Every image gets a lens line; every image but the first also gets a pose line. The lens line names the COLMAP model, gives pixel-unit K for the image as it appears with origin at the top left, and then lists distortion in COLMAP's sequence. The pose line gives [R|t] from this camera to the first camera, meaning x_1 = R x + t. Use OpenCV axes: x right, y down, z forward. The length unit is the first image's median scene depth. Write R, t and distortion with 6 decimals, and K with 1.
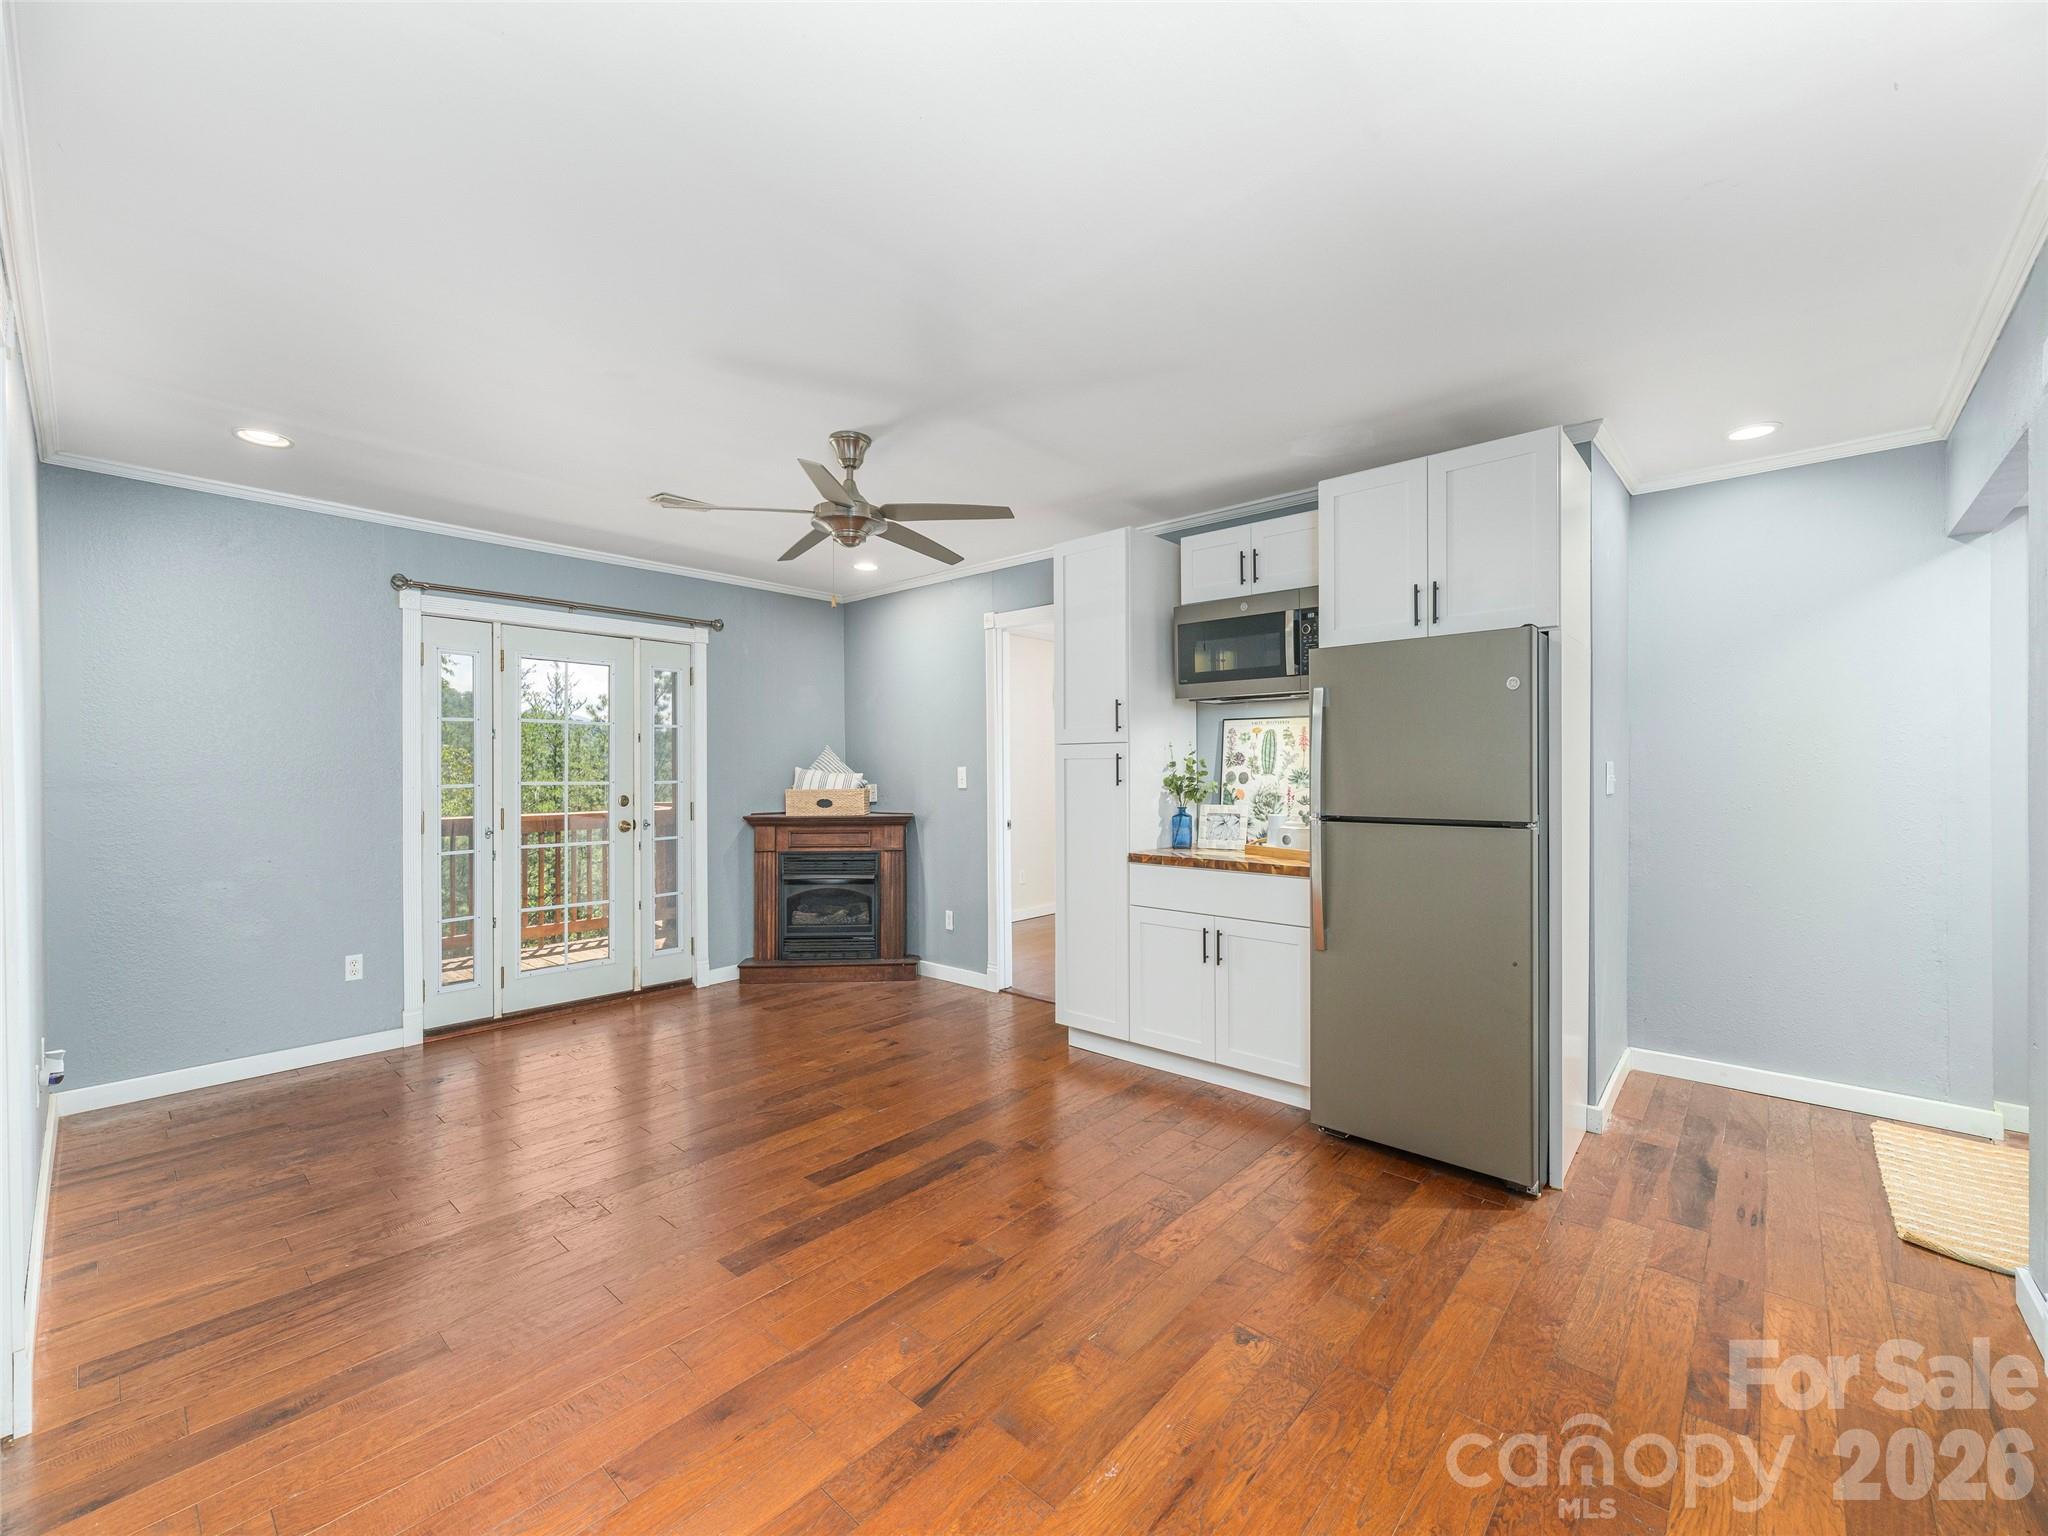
lens RADIAL K [[843.7, 0, 1023.1], [0, 843.7, 764.3], [0, 0, 1]] dist [-0.000168, 0.002071]
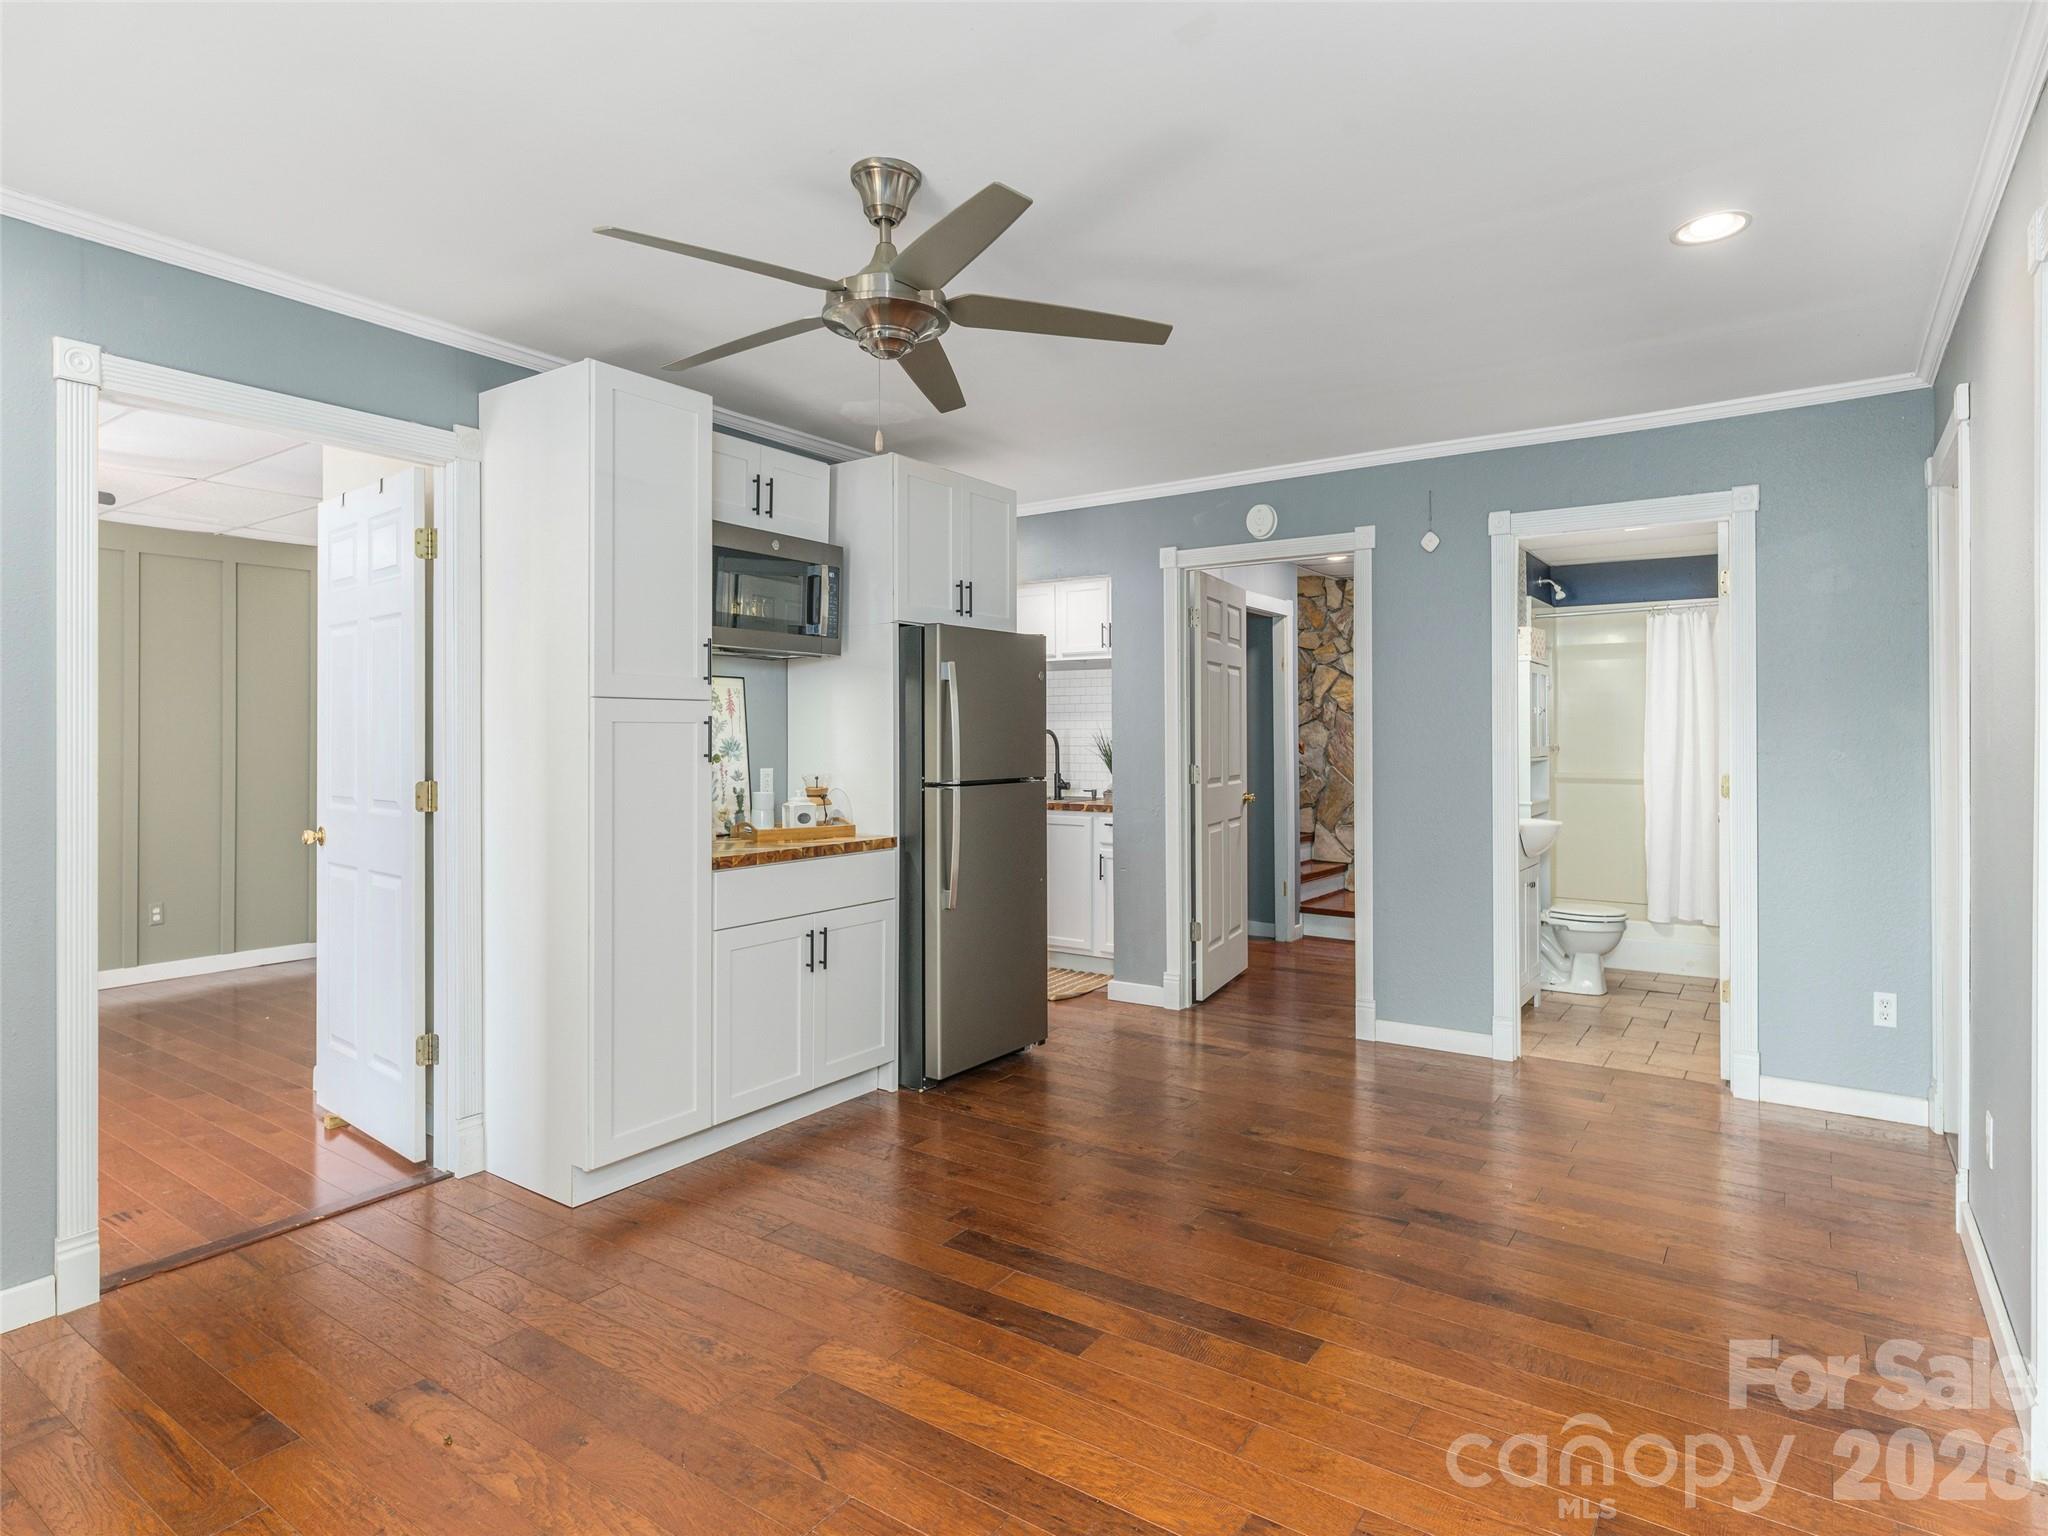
lens RADIAL K [[1120.0, 0, 1022.4], [0, 1120.0, 752.8], [0, 0, 1]] dist [-0.000425, -0.000242]
pose [[-0.130703, -0.001314, 0.991421, -0.906648], [0.007090, 0.999972, 0.002260, 0.018978], [-0.991396, 0.007325, -0.130690, 0.941649]]
